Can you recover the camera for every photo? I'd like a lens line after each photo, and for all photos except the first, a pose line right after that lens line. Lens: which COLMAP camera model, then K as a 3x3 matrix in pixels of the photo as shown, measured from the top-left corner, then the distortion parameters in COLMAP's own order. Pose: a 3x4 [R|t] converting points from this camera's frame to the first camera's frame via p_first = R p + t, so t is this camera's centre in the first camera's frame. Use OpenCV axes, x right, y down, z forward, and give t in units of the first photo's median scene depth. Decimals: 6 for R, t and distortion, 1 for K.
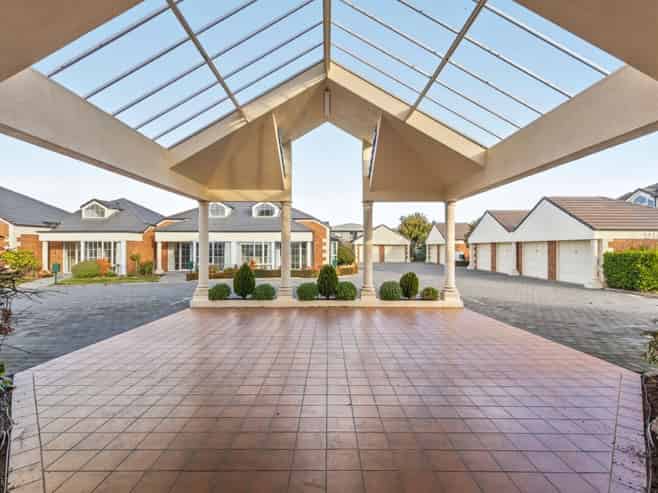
lens RADIAL K [[321.1, 0, 329.0], [0, 321.1, 246.5], [0, 0, 1]] dist [0.000509, 0.000179]
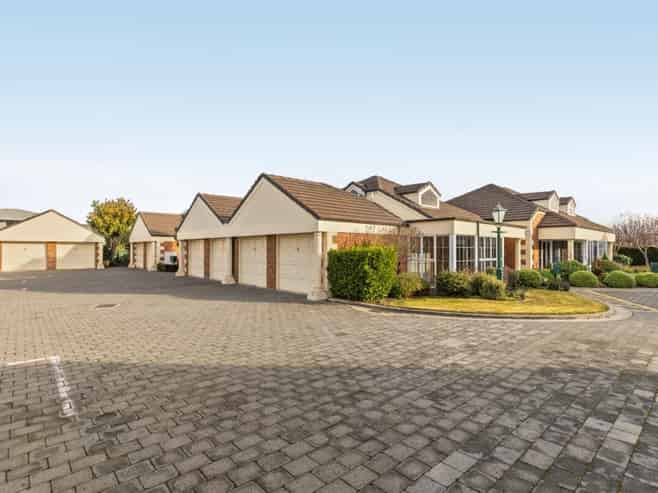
lens RADIAL K [[371.4, 0, 329.0], [0, 371.4, 246.5], [0, 0, 1]] dist [0.001288, 0.000118]
pose [[0.738078, 0.005359, 0.674694, 0.203488], [-0.004335, 0.999985, -0.003201, 0.009282], [-0.674701, -0.000562, 0.738091, 0.266885]]
